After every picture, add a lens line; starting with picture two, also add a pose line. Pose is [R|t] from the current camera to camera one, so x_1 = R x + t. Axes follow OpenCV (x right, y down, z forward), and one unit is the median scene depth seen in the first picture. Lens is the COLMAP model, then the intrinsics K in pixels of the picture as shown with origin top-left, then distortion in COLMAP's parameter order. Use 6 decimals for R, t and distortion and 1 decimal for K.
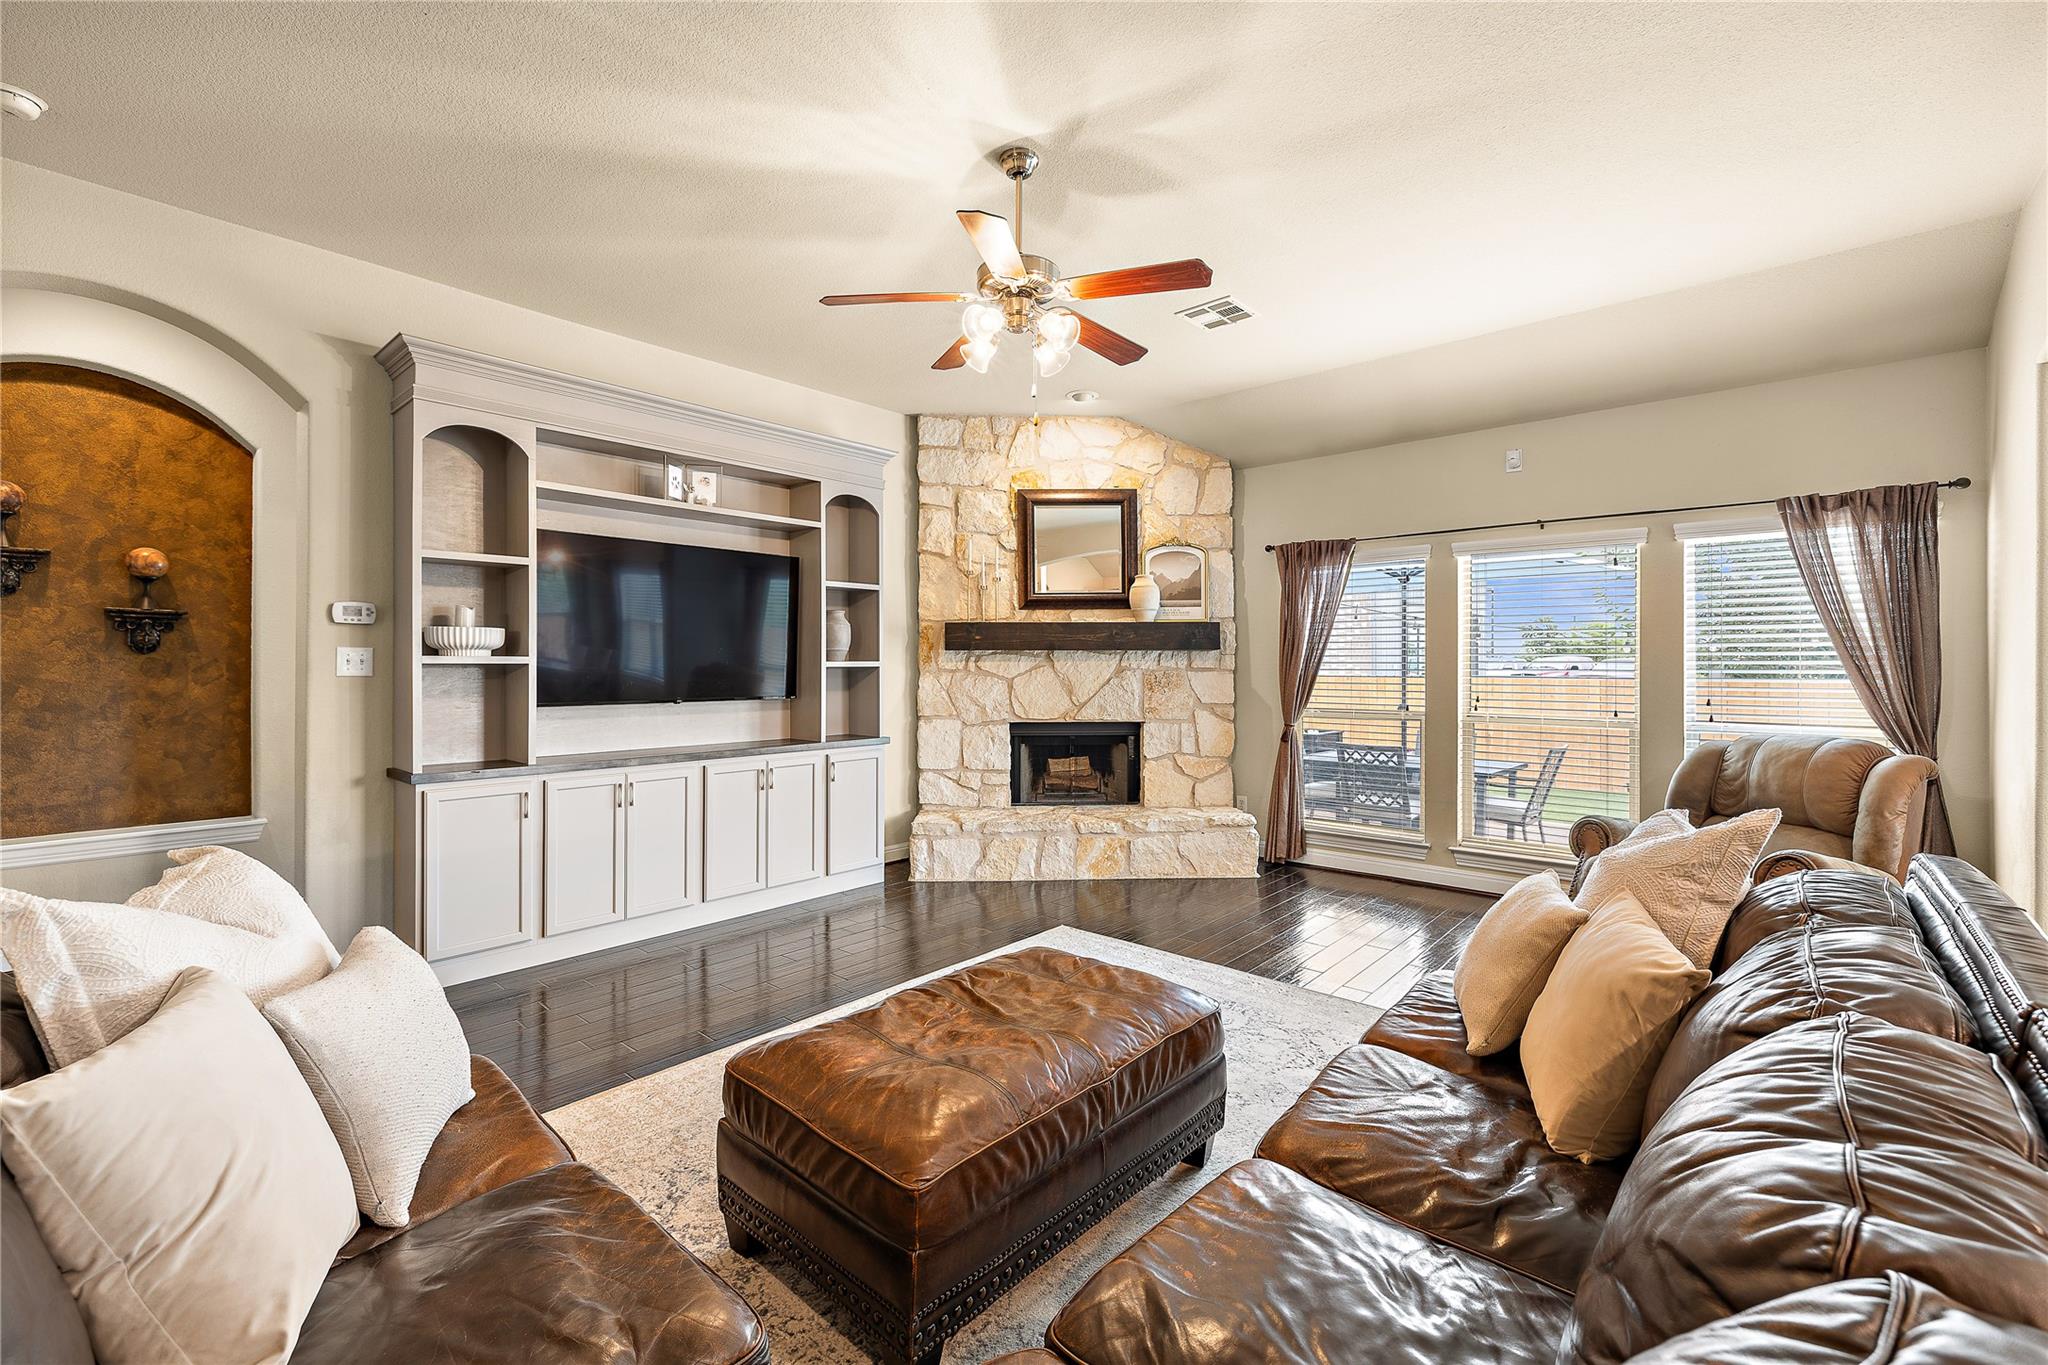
lens RADIAL K [[861.8, 0, 1021.6], [0, 861.8, 665.5], [0, 0, 1]] dist [0.001785, 0.000487]
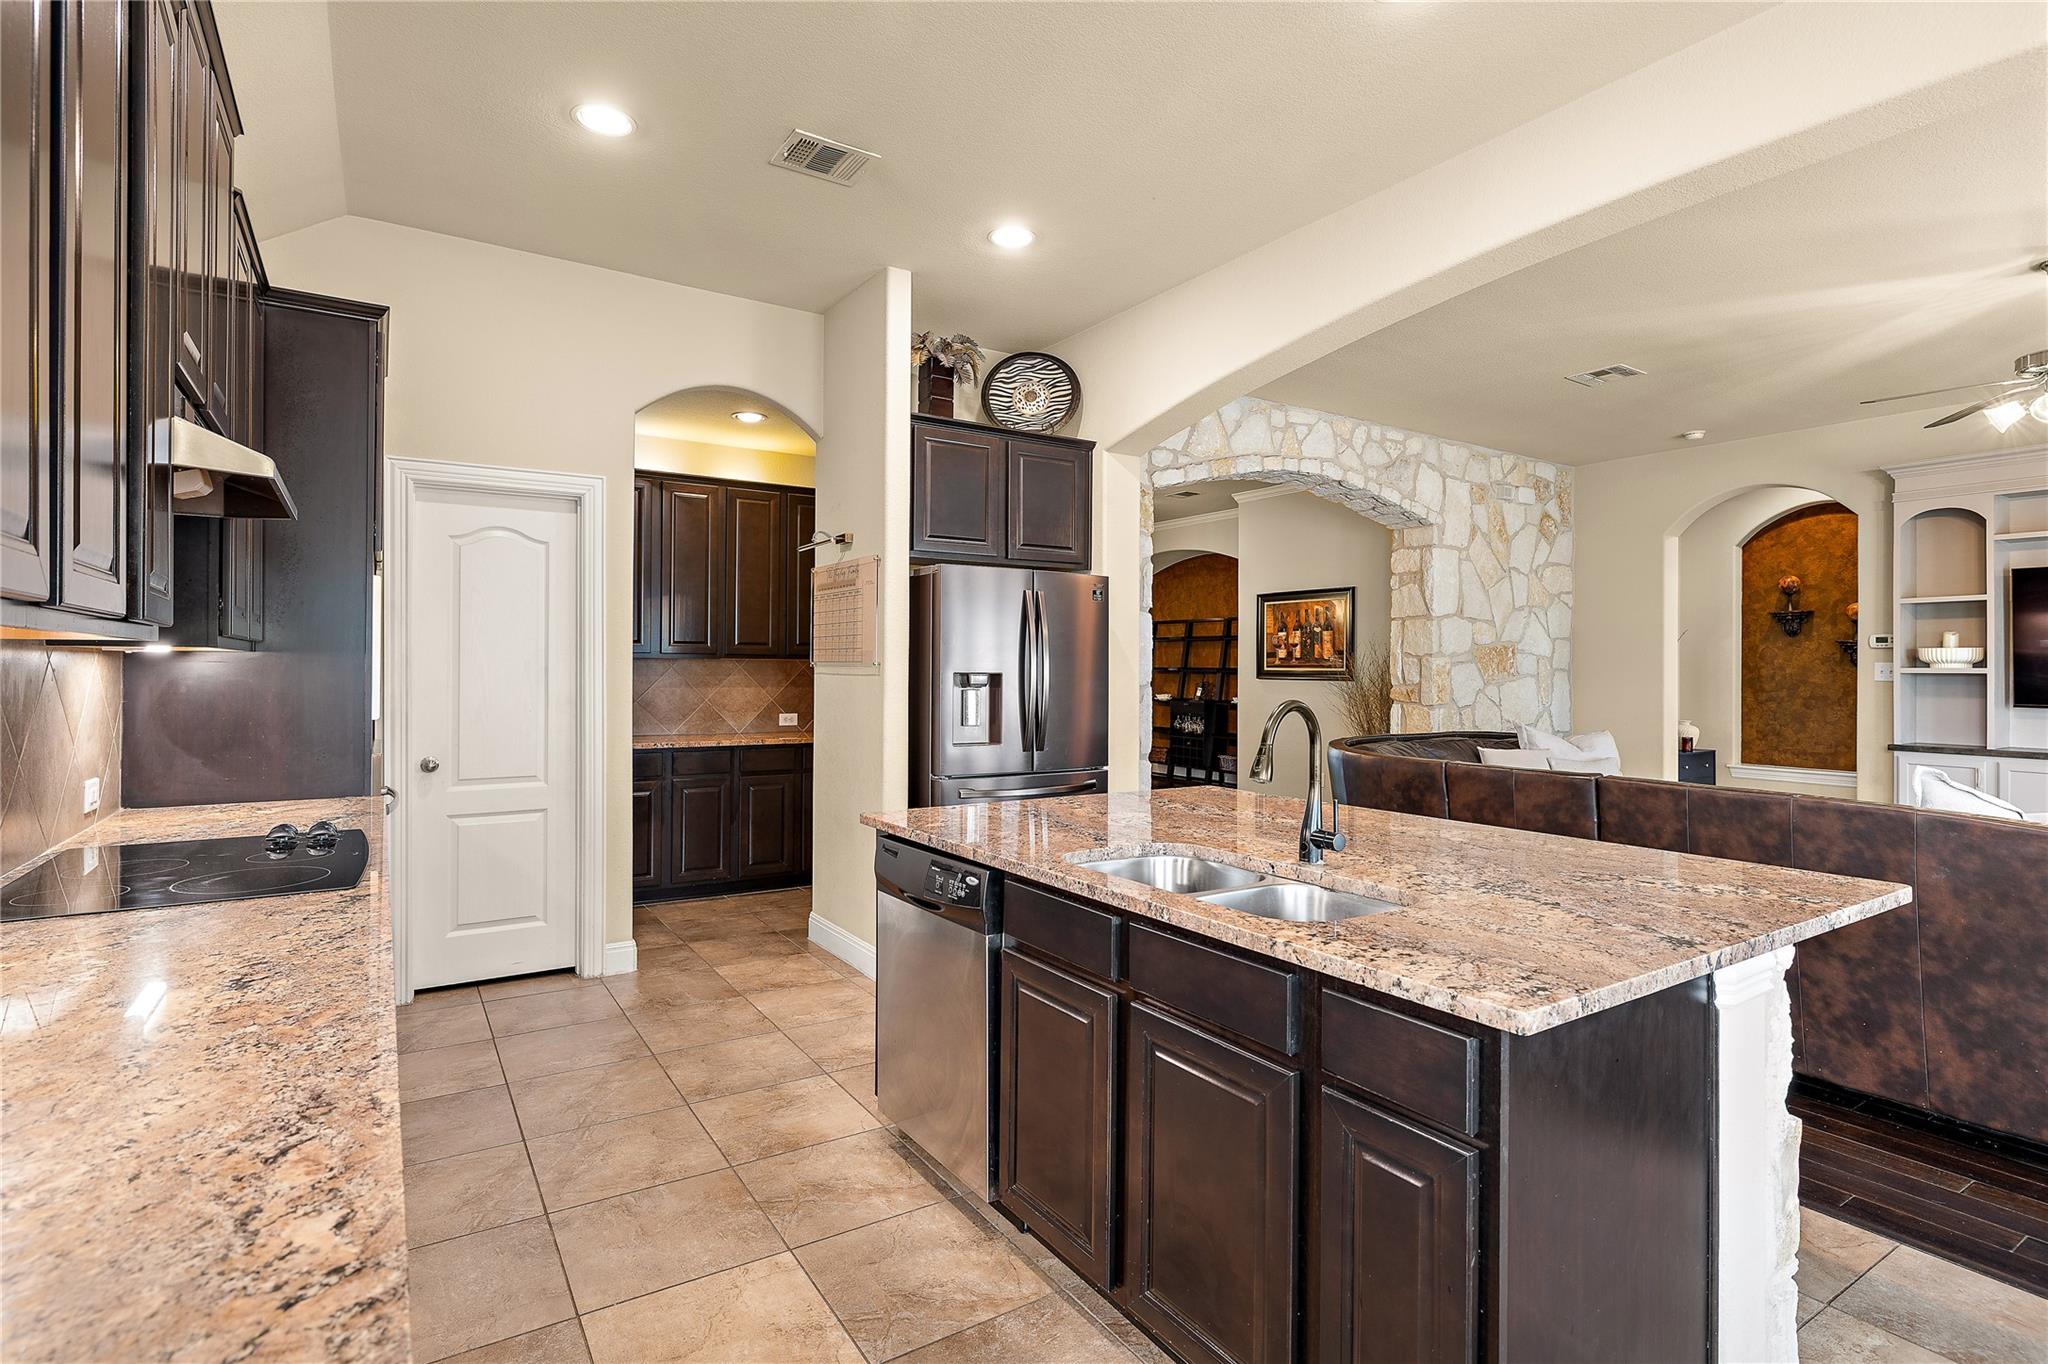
lens RADIAL K [[991.3, 0, 1021.5], [0, 991.3, 664.1], [0, 0, 1]] dist [-0.001216, 0.001247]
pose [[-0.268017, -0.007364, -0.963386, 0.856653], [-0.007265, 0.999958, -0.005622, 0.001924], [0.963387, 0.005492, -0.268059, -0.019981]]
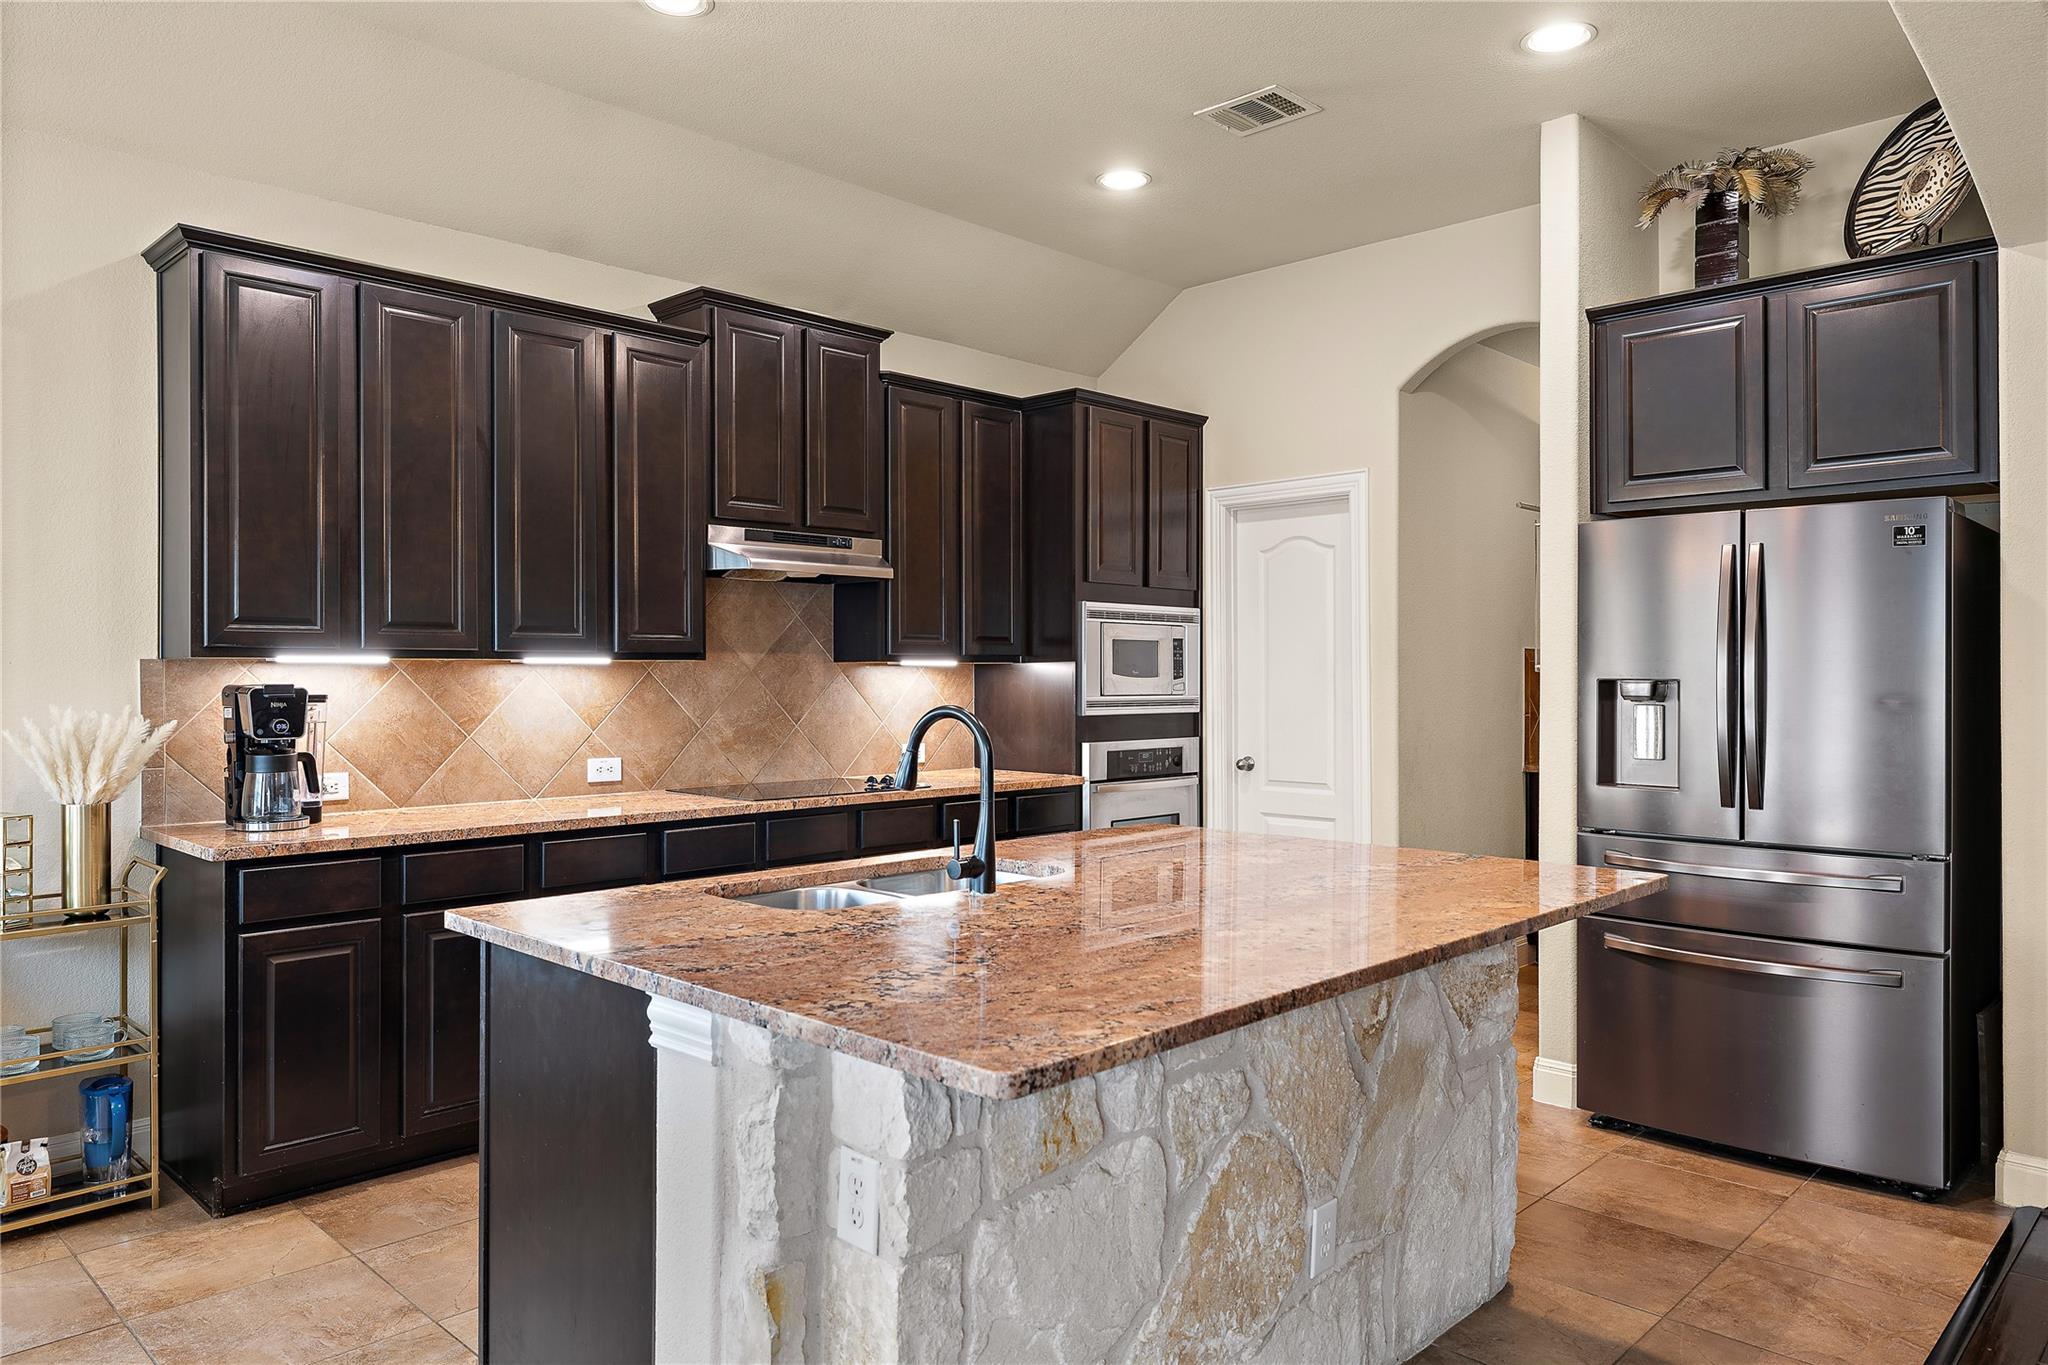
lens RADIAL K [[1357.2, 0, 1021.4], [0, 1357.2, 671.6], [0, 0, 1]] dist [-0.002487, 0.001761]
pose [[-0.998984, -0.001331, 0.045044, 0.436426], [-0.001301, 0.999999, 0.000681, 0.001068], [-0.045045, 0.000622, -0.998985, 0.422949]]
